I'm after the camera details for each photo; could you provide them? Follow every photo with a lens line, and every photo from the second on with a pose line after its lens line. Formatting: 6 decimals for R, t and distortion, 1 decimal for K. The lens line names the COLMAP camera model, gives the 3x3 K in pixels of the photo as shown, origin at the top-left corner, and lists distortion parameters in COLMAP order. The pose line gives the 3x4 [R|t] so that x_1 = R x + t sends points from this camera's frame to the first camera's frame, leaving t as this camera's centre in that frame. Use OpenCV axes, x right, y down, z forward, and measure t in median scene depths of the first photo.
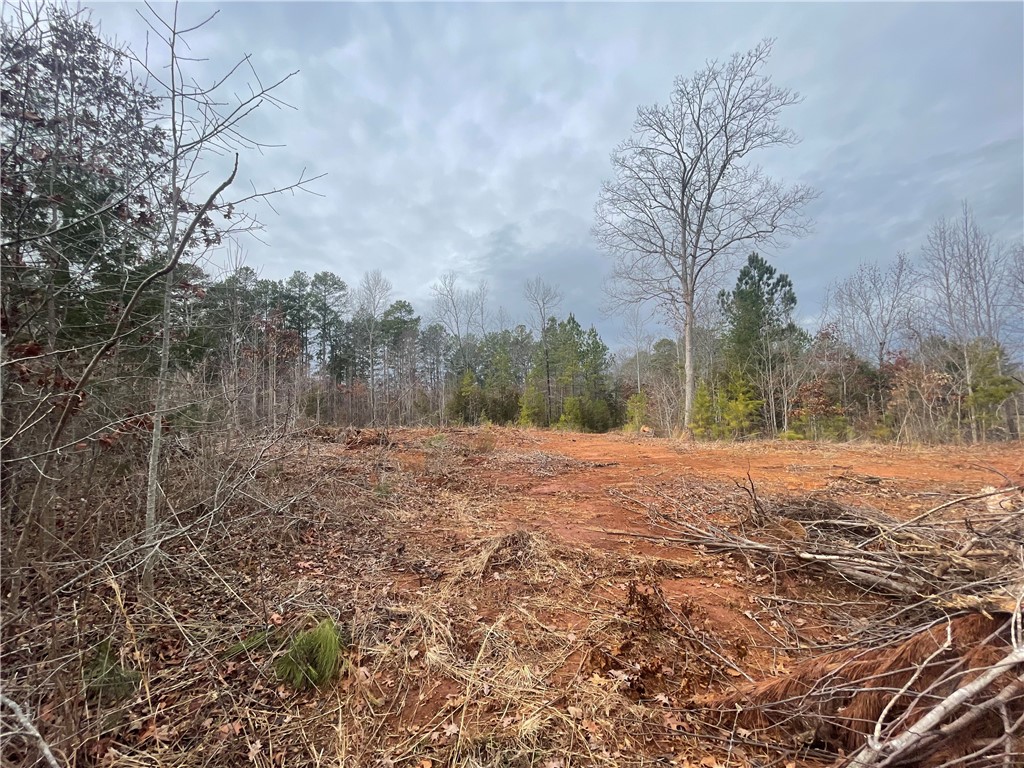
lens RADIAL K [[406.8, 0, 507.2], [0, 406.8, 387.6], [0, 0, 1]] dist [-0.002043, -0.000235]
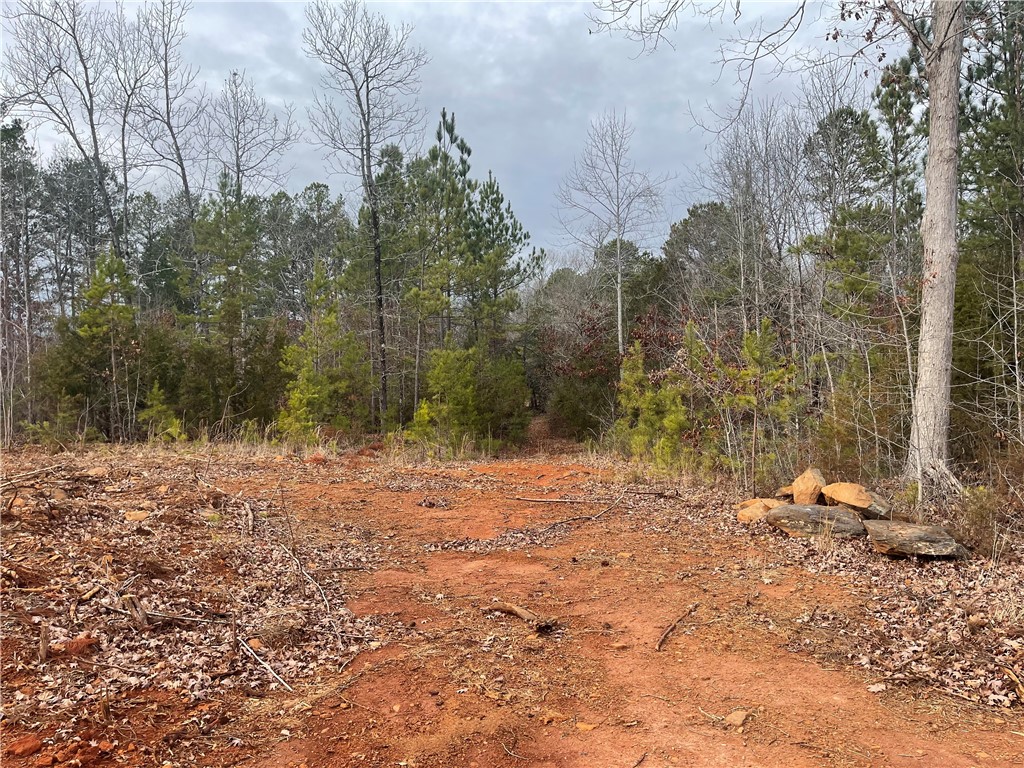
lens RADIAL K [[766.9, 0, 512.7], [0, 766.9, 388.6], [0, 0, 1]] dist [0.065181, -0.078696]
pose [[0.963814, 0.002281, 0.266567, 0.033062], [-0.020214, 0.997710, 0.064549, 0.011896], [-0.265809, -0.067601, 0.961653, 0.303115]]
